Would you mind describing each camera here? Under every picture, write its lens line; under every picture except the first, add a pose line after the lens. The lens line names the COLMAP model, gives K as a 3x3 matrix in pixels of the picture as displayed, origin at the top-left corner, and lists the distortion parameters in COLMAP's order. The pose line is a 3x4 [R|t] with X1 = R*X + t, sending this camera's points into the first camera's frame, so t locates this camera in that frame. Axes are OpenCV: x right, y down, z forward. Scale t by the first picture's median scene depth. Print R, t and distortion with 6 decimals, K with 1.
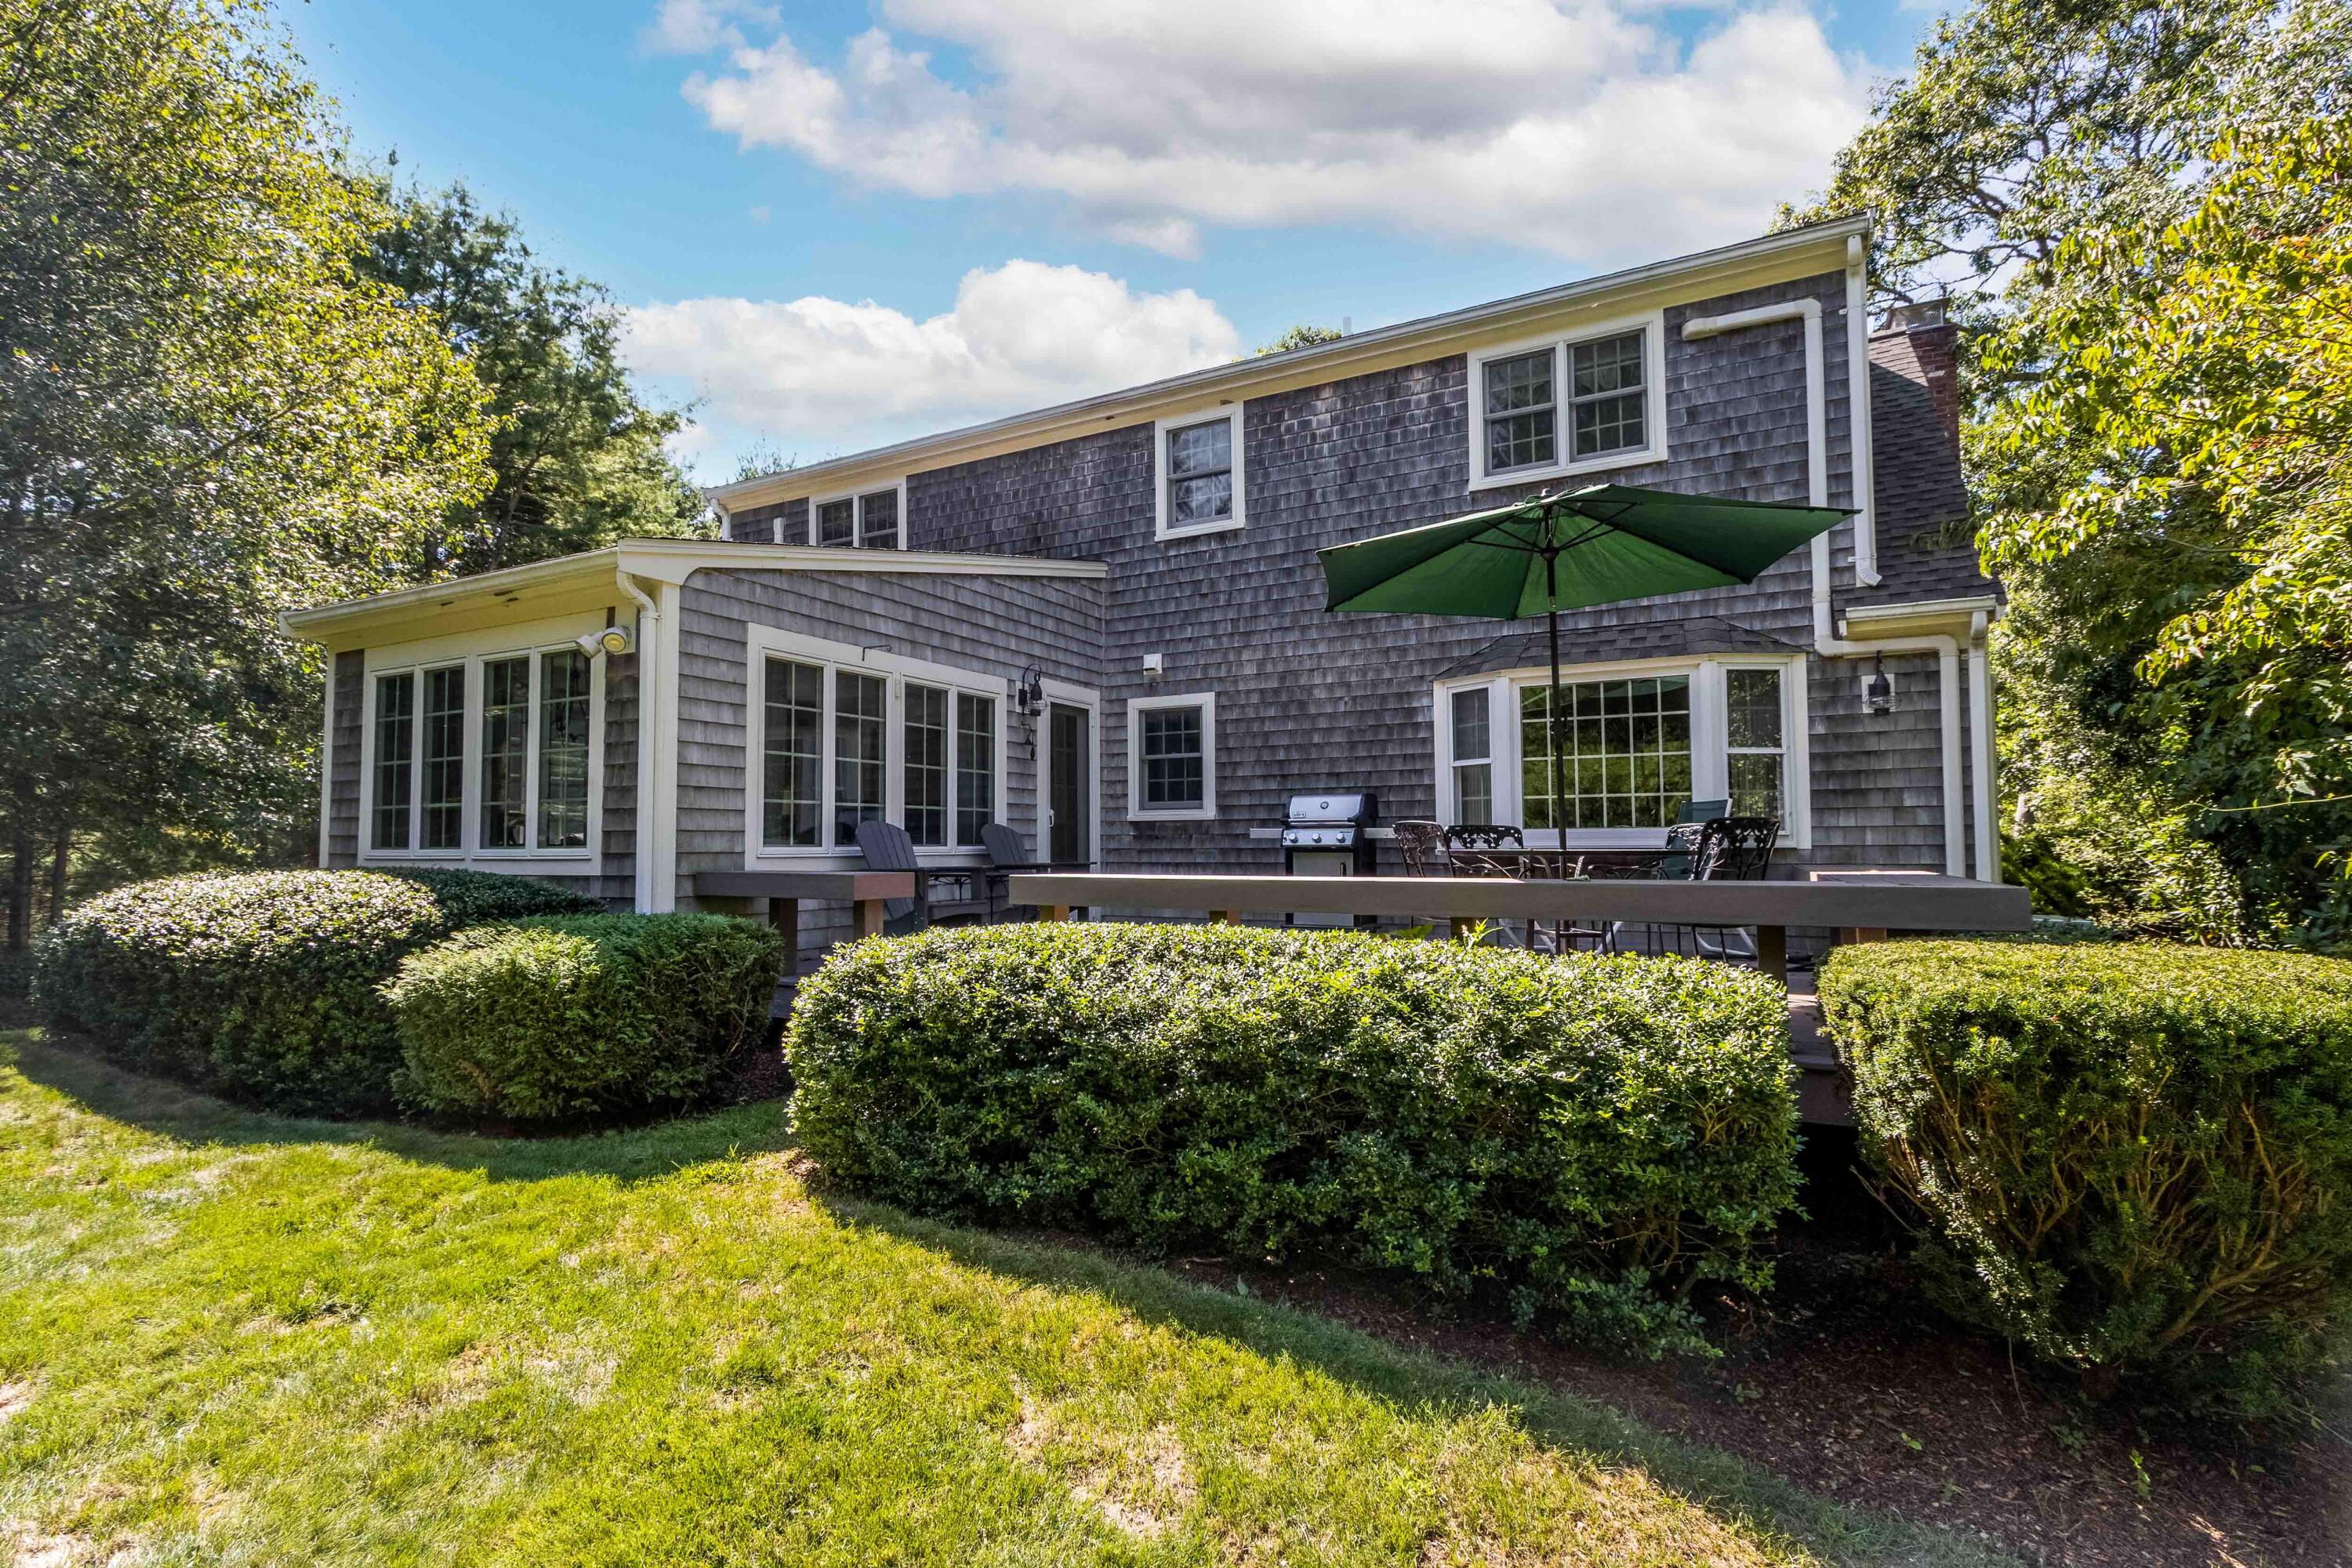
lens RADIAL K [[1132.1, 0, 1118.9], [0, 1132.1, 787.8], [0, 0, 1]] dist [0.002243, -0.001274]
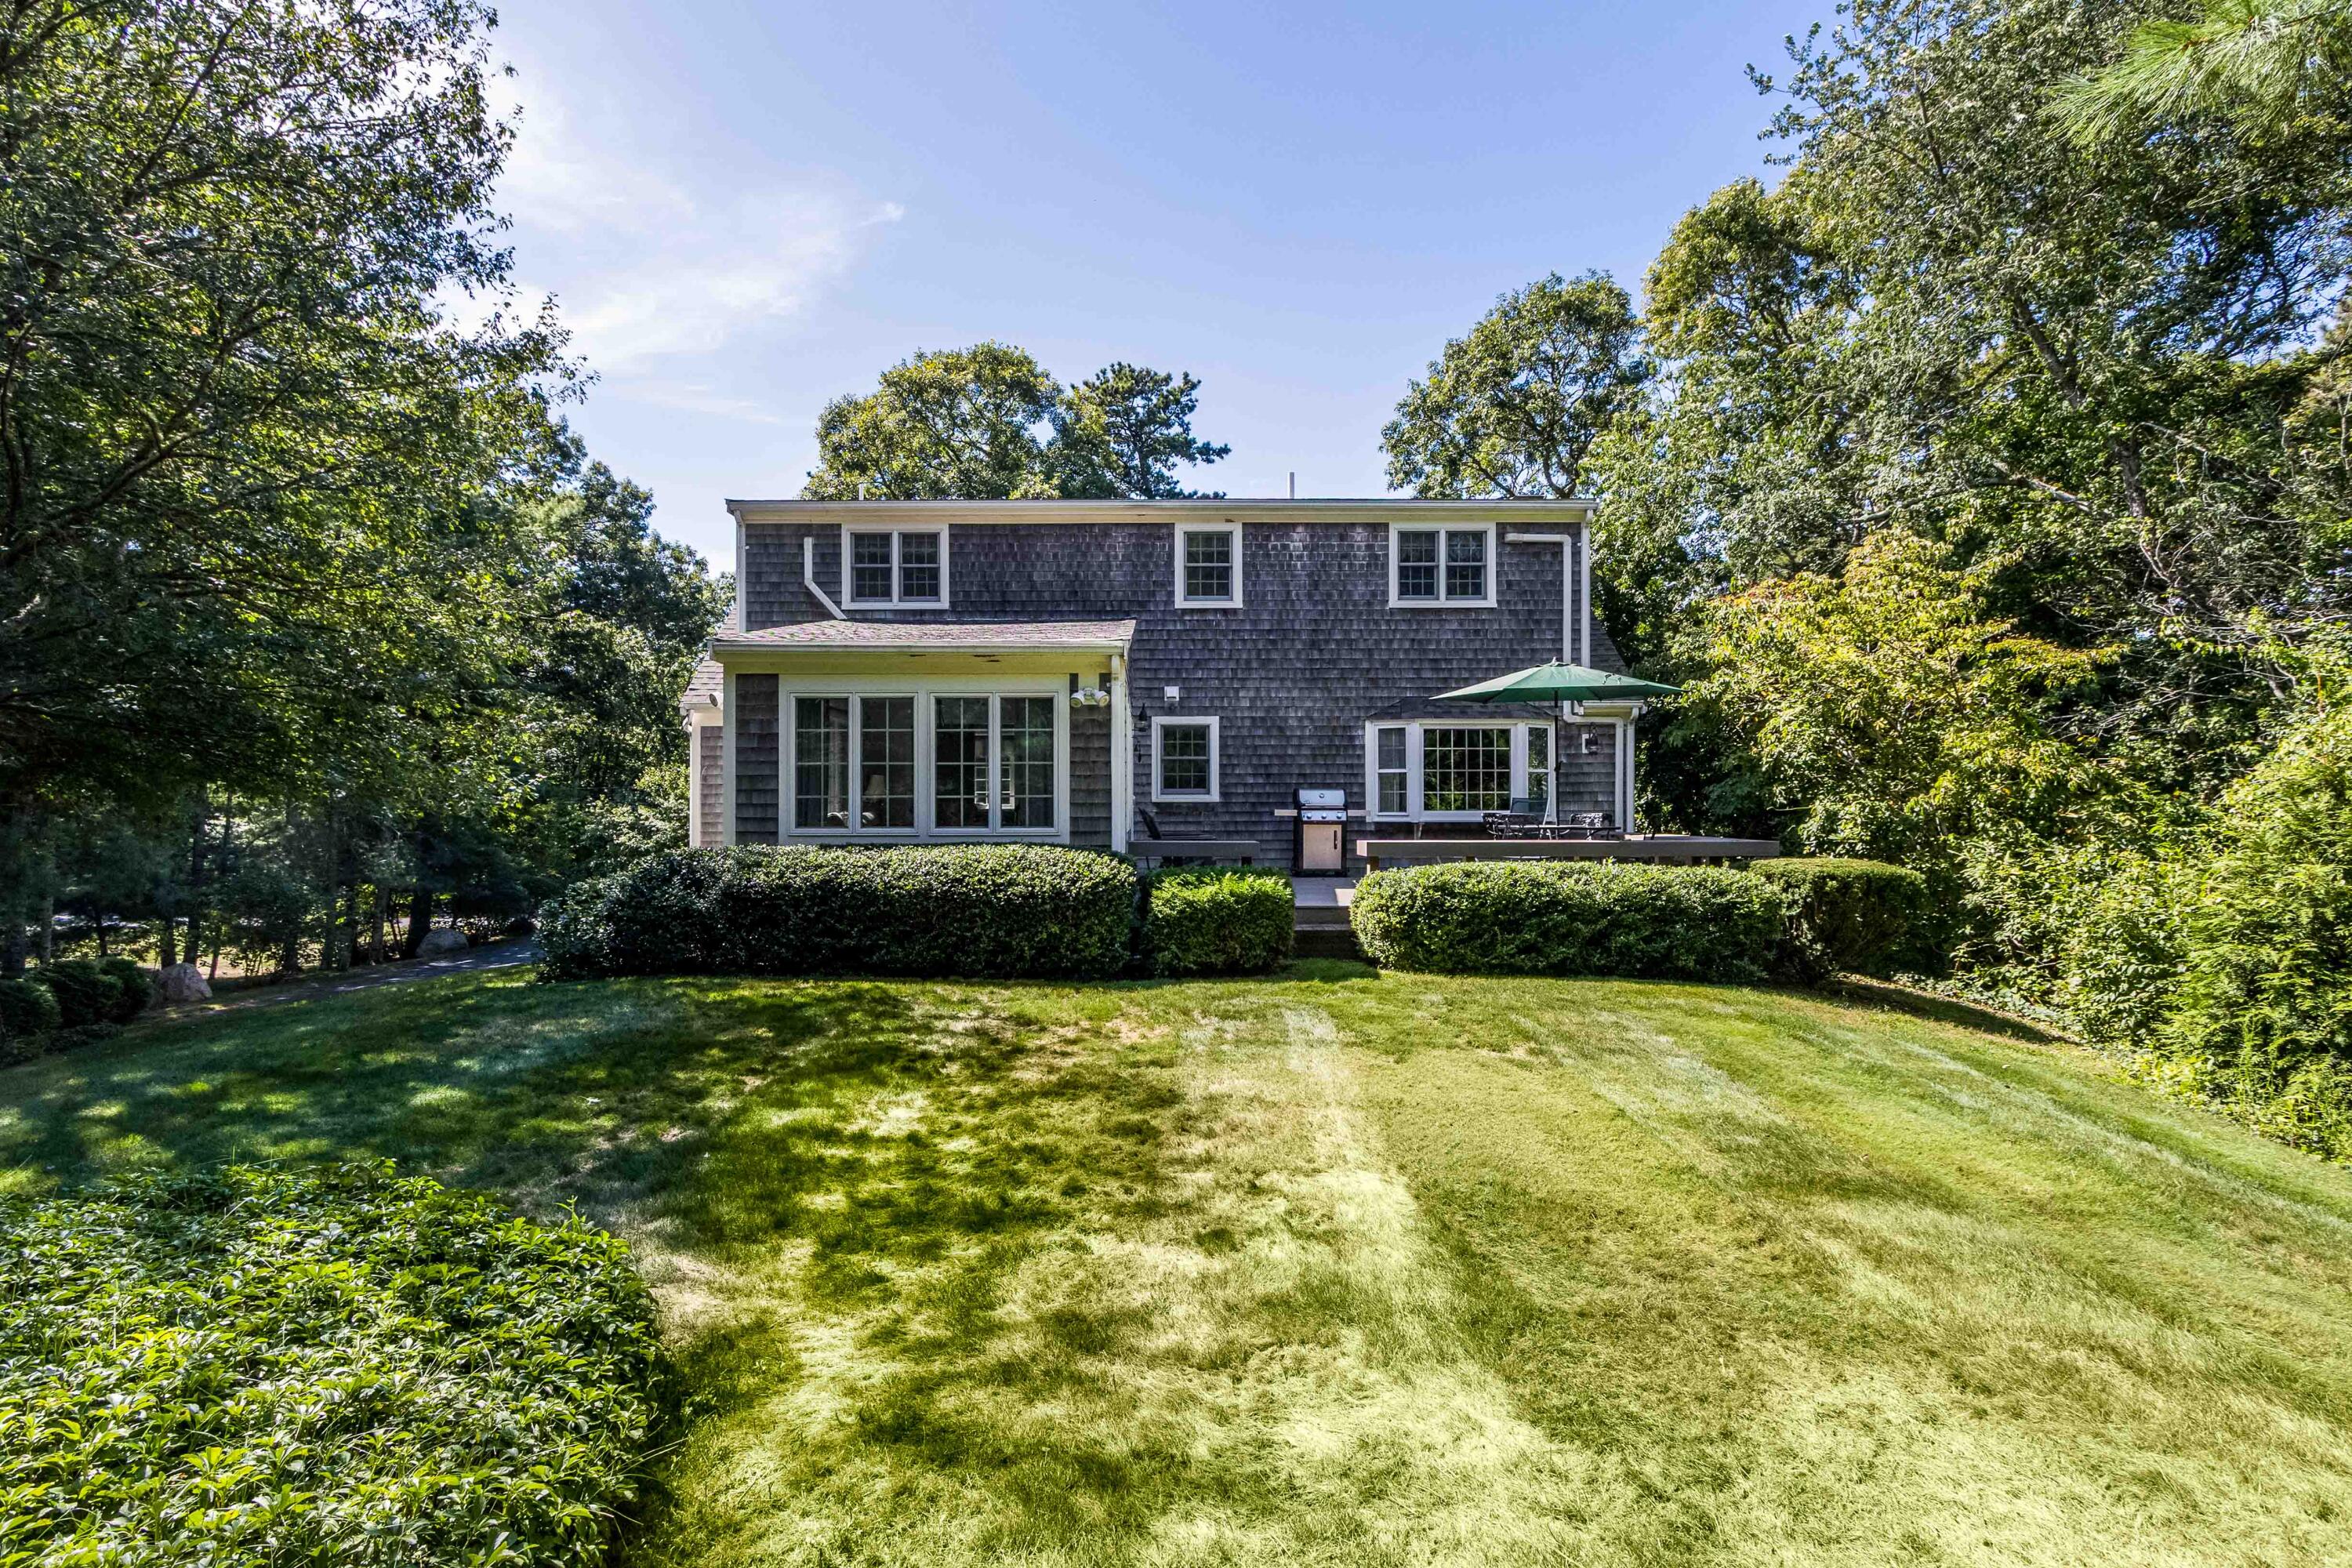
lens RADIAL K [[1132.1, 0, 1180.1], [0, 1132.1, 795.2], [0, 0, 1]] dist [0.002243, -0.001274]
pose [[0.863160, 0.004964, 0.504907, -0.796895], [-0.027517, 0.998928, 0.037219, -0.039223], [-0.504181, -0.046019, 0.862371, -0.296659]]
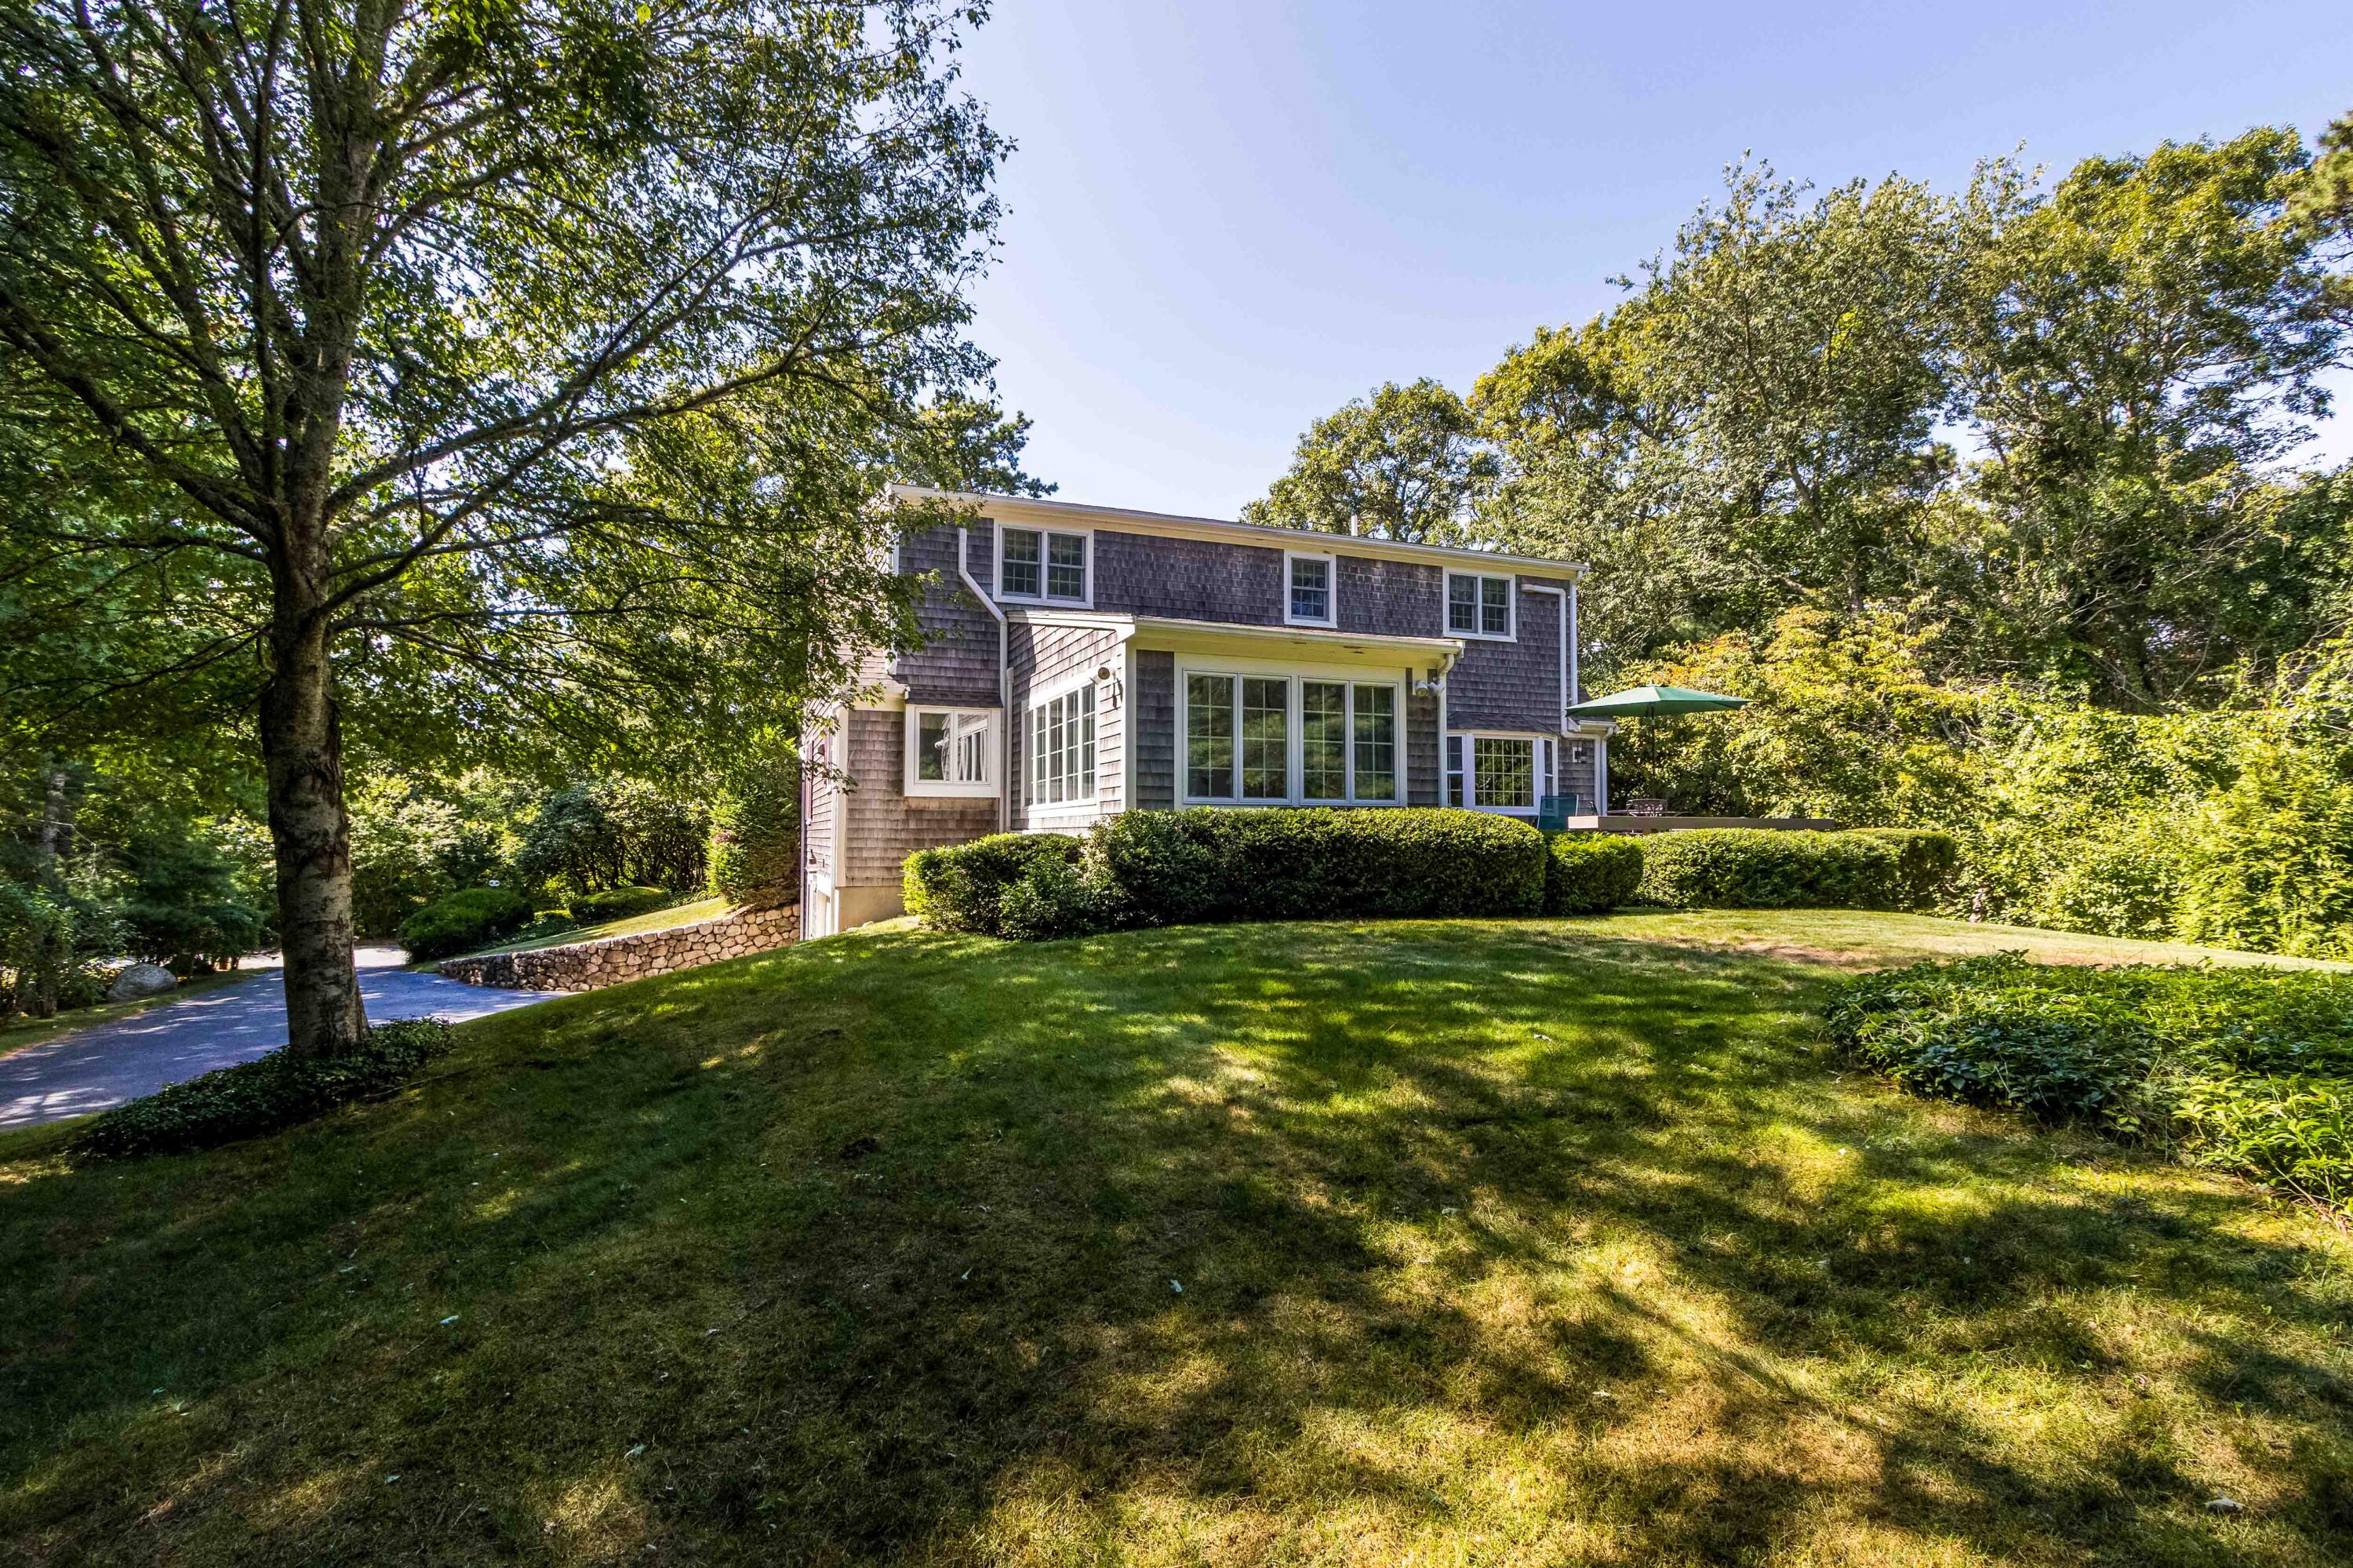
lens RADIAL K [[1092.5, 0, 1163.7], [0, 1092.5, 781.5], [0, 0, 1]] dist [0.003459, -0.000826]
pose [[0.620291, 0.044879, 0.783087, -1.500596], [-0.043425, 0.998795, -0.022843, 0.059938], [-0.783169, -0.019836, 0.621493, 0.179476]]
